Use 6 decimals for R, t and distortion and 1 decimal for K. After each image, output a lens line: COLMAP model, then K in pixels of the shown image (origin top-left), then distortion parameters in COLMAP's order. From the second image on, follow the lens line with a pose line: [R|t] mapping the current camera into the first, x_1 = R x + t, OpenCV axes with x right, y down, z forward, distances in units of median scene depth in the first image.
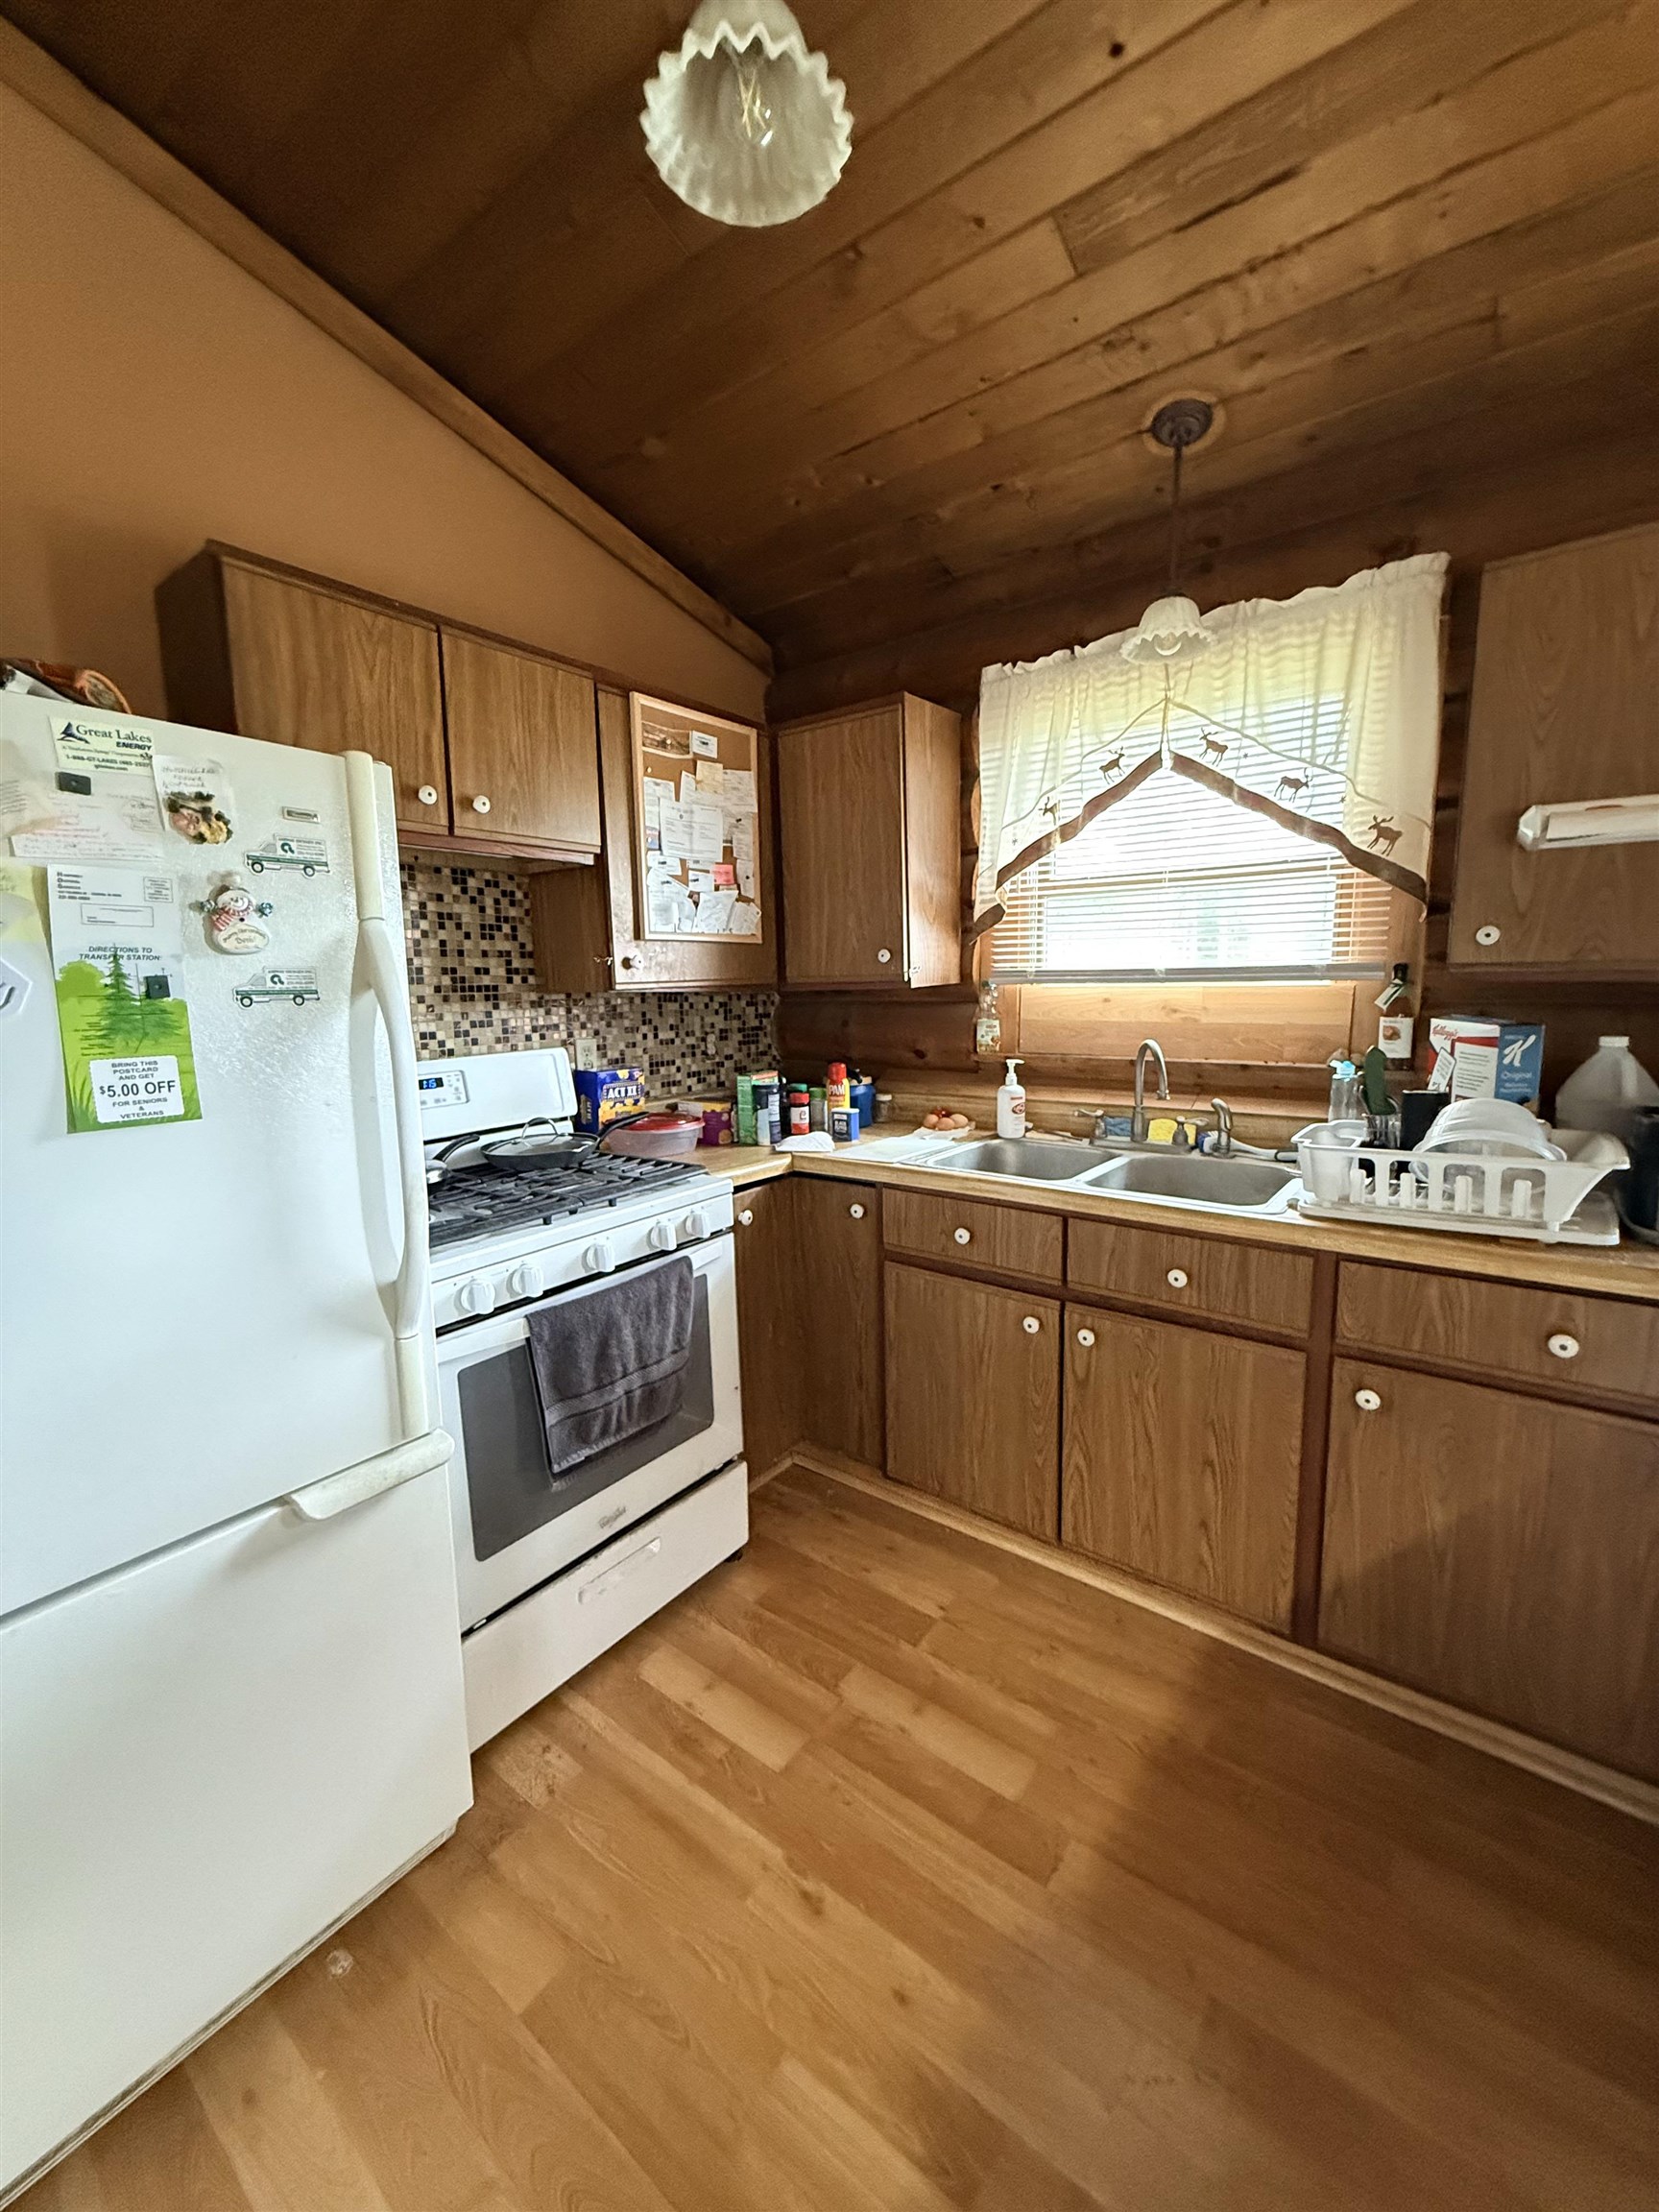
lens RADIAL K [[877.8, 0, 826.6], [0, 877.8, 1103.7], [0, 0, 1]] dist [-0.002219, -0.000197]
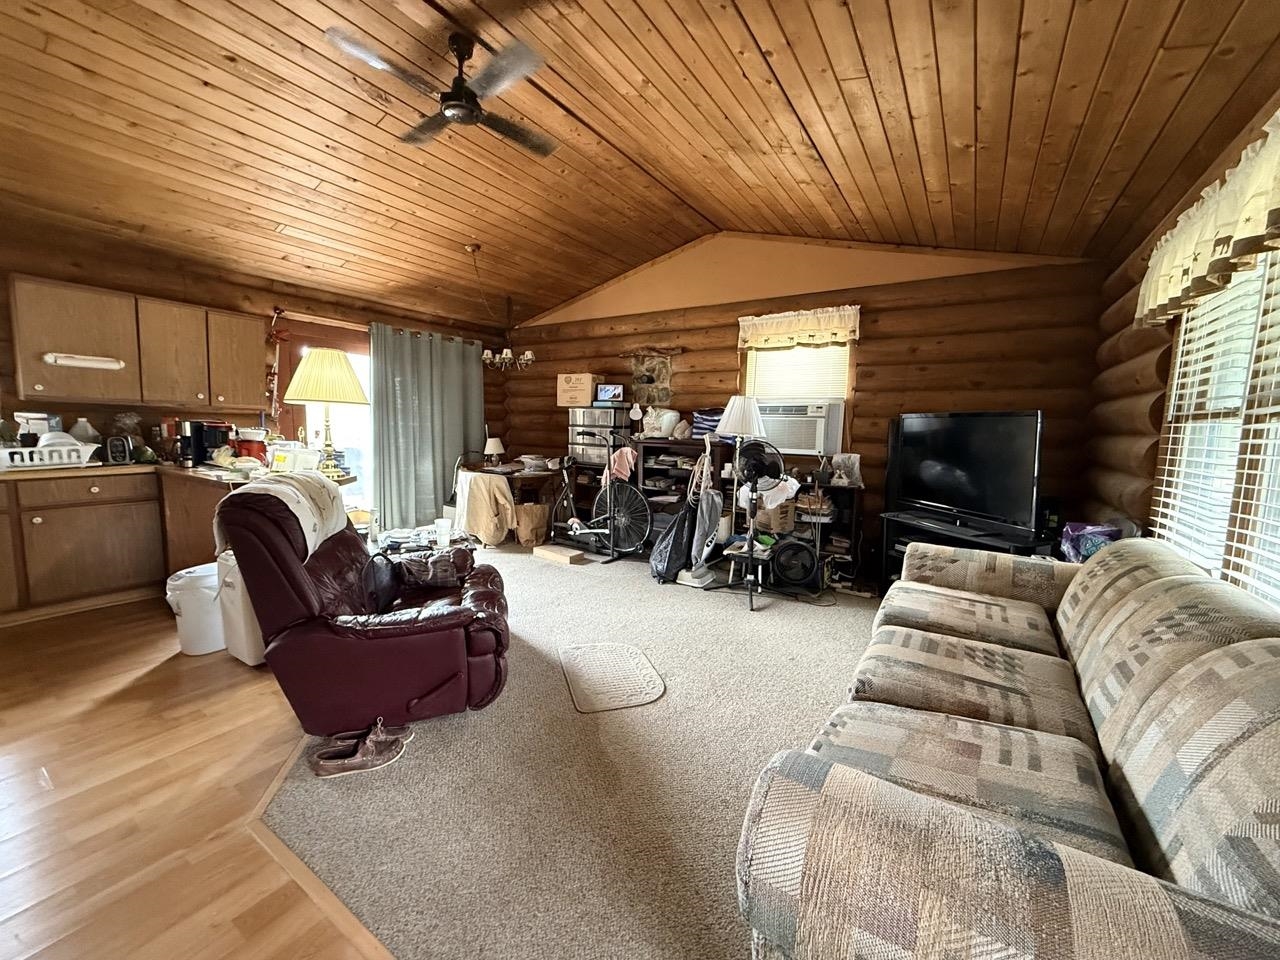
lens RADIAL K [[508.0, 0, 638.1], [0, 508.0, 477.7], [0, 0, 1]] dist [-0.002219, -0.000197]
pose [[-0.066819, -0.096725, 0.993066, -1.516166], [0.107158, 0.988838, 0.103524, 0.220262], [-0.991994, 0.113332, -0.055708, -1.265843]]
